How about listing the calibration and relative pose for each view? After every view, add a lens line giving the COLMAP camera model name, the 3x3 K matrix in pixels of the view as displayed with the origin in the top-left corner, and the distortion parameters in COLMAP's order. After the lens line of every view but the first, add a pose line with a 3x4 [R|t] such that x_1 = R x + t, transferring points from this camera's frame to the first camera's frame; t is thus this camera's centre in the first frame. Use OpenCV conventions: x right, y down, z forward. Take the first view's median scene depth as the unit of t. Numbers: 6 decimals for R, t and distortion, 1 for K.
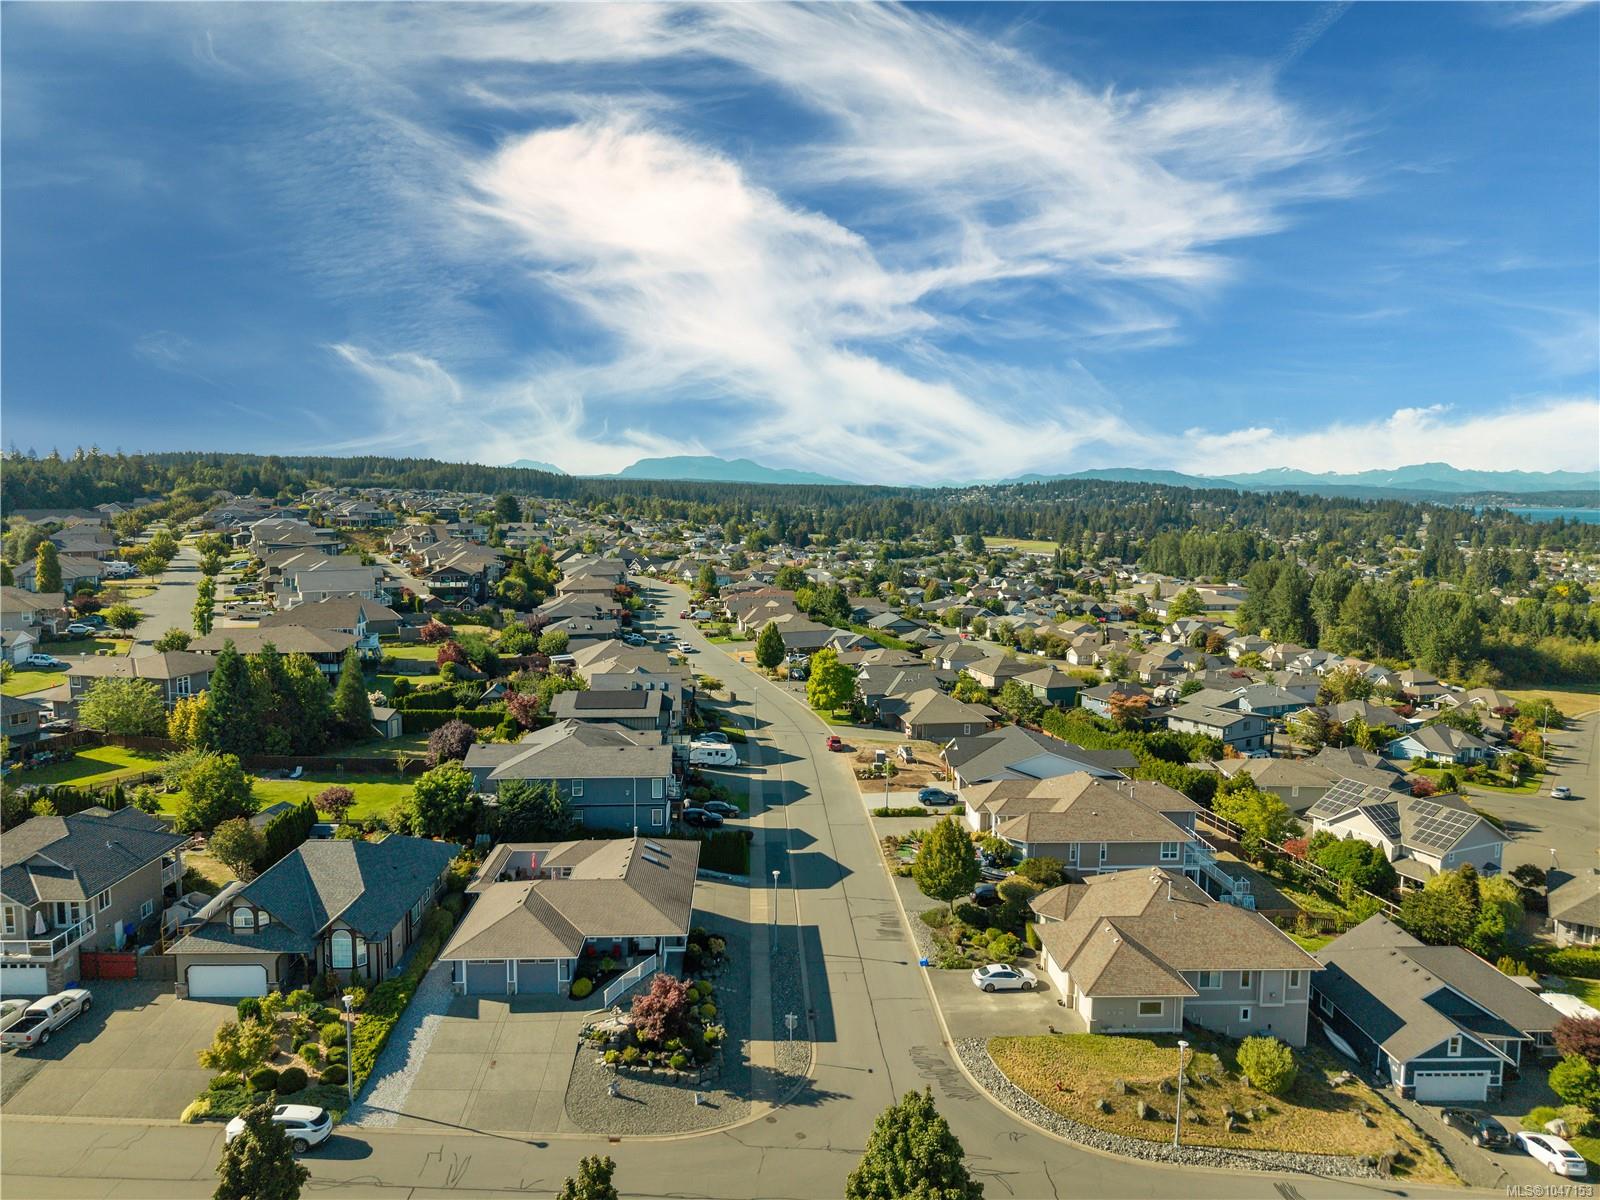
lens RADIAL K [[1057.3, 0, 803.8], [0, 1057.3, 629.3], [0, 0, 1]] dist [0.050976, -0.043608]
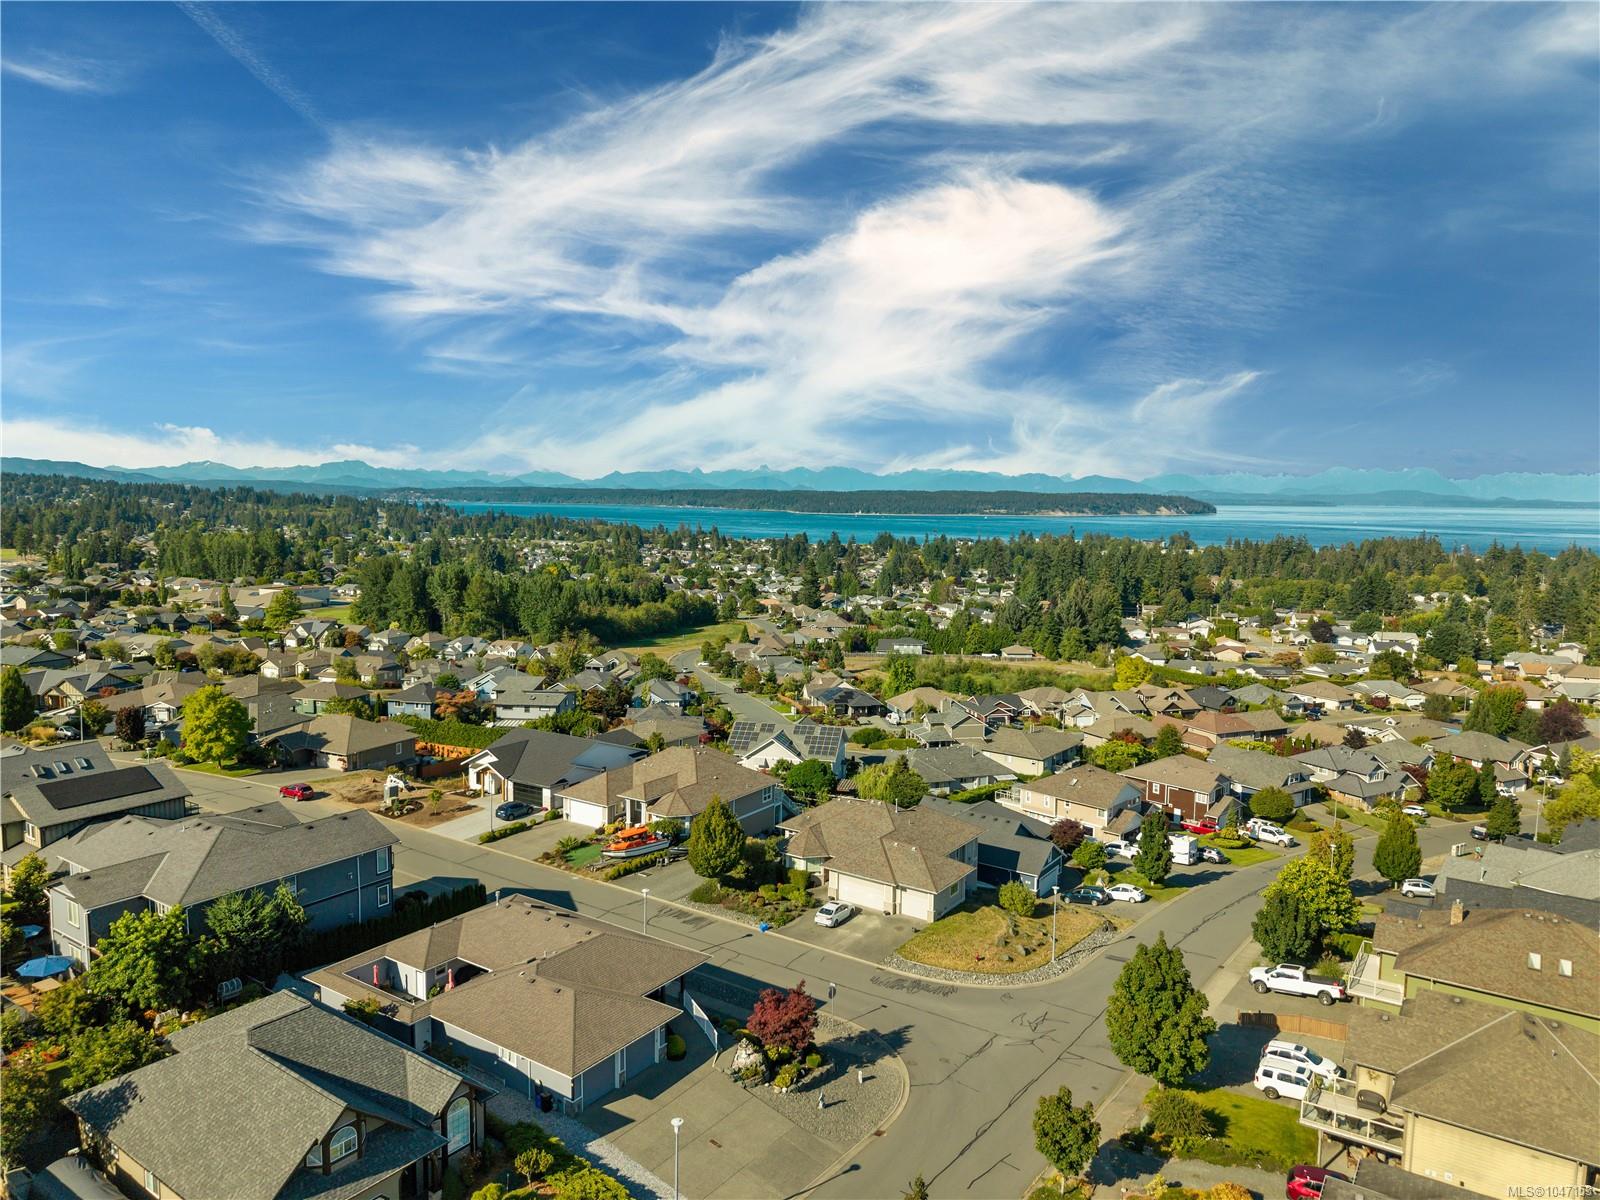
lens RADIAL K [[1057.3, 0, 803.8], [0, 1057.3, 629.3], [0, 0, 1]] dist [0.050976, -0.043608]
pose [[0.612519, -0.106270, 0.783280, -0.146919], [0.103076, 0.993199, 0.054146, -0.009724], [-0.783707, 0.047572, 0.619307, 0.060503]]
